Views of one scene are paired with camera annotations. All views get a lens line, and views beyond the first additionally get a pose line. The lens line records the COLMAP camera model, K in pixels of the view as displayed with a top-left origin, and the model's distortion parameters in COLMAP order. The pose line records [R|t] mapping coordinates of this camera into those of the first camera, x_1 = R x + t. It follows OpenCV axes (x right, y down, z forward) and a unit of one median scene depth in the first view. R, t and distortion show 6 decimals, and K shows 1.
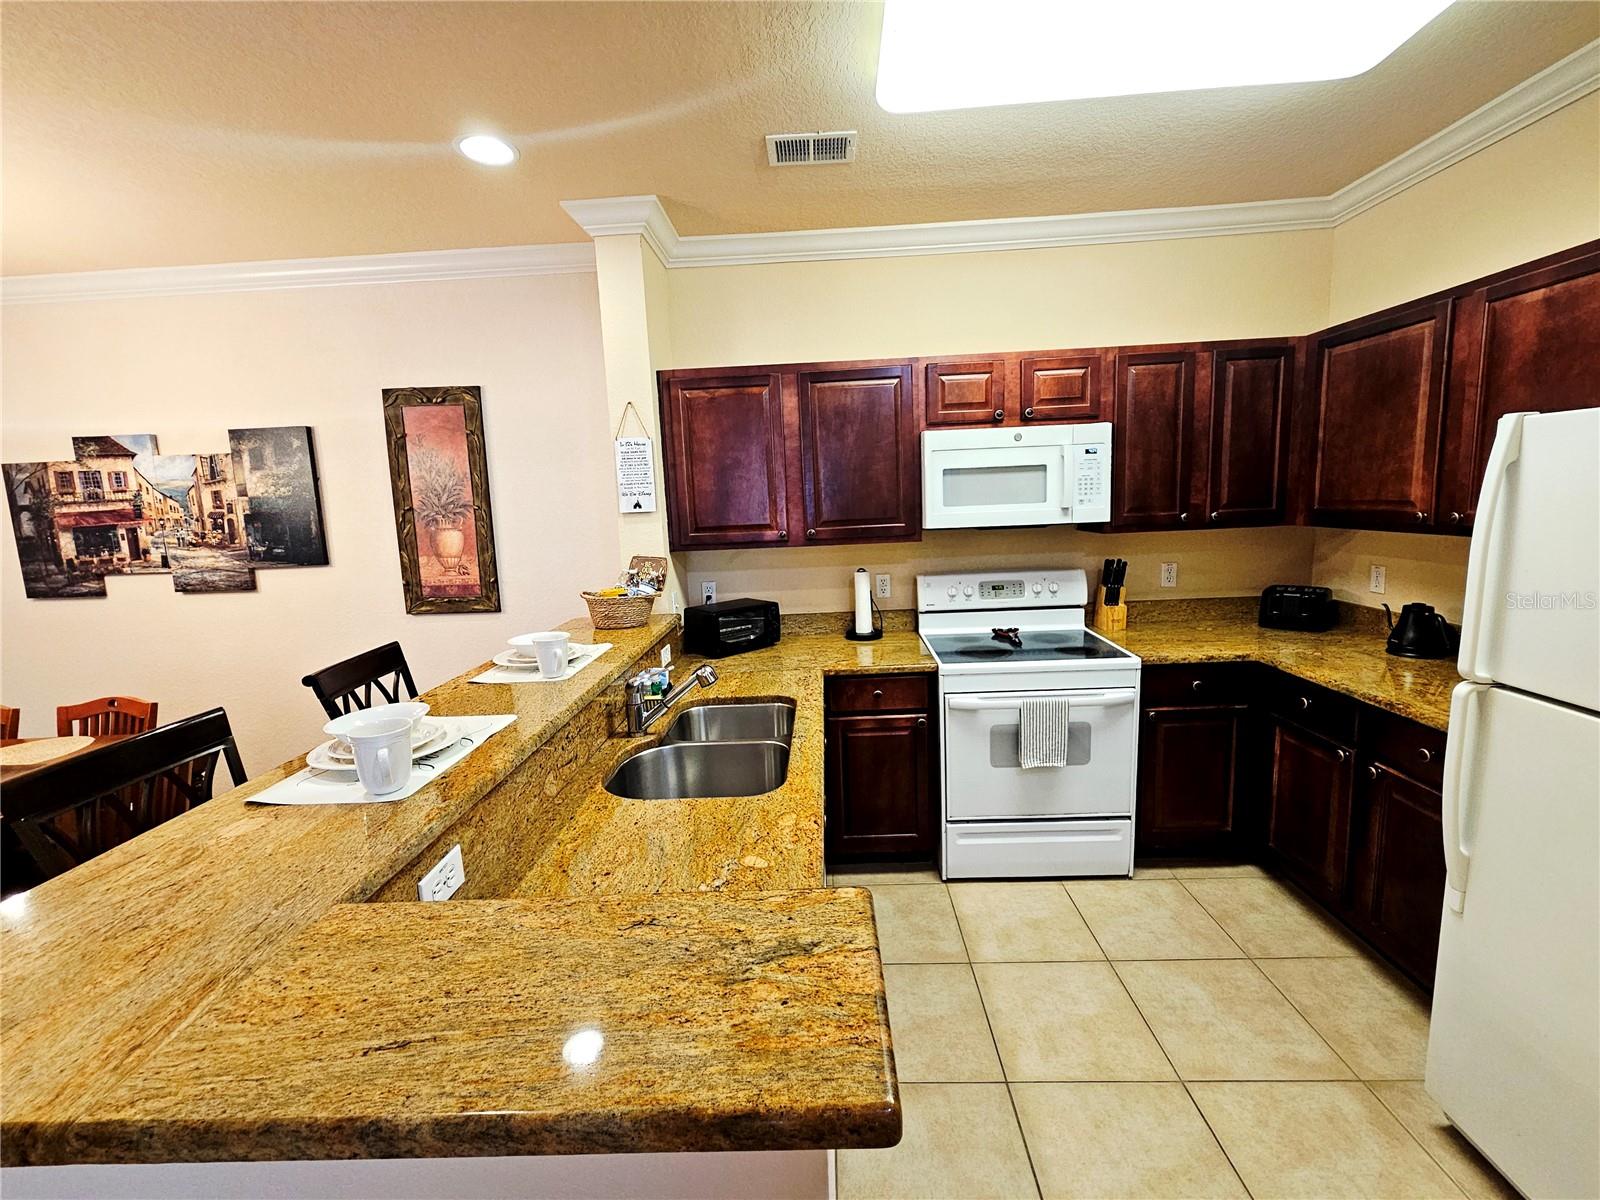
lens RADIAL K [[660.4, 0, 800.0], [0, 660.4, 600.0], [0, 0, 1]] dist [-0.013014, -0.000228]
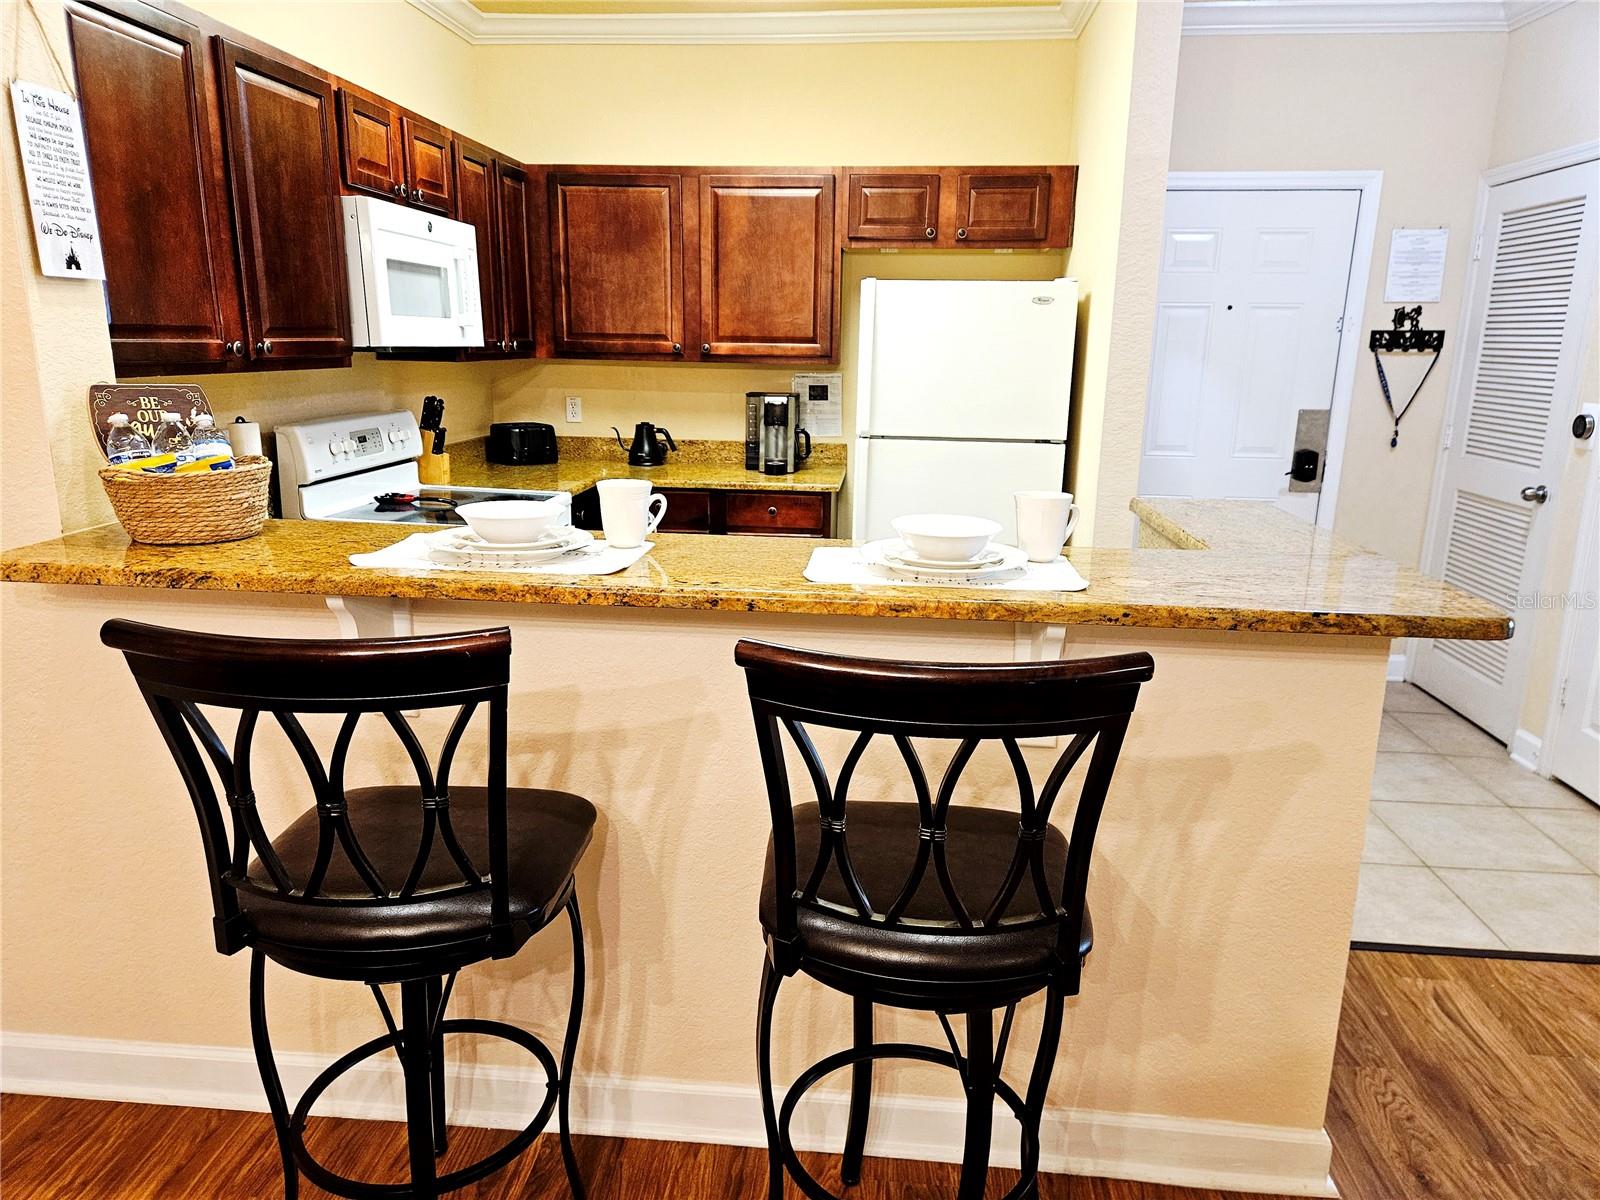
lens RADIAL K [[1074.2, 0, 800.0], [0, 1074.2, 600.0], [0, 0, 1]] dist [-0.002452, -0.002378]
pose [[0.055380, -0.191552, 0.979919, -0.923836], [0.122452, 0.975319, 0.183733, -0.004995], [-0.990928, 0.109818, 0.077469, 0.526864]]
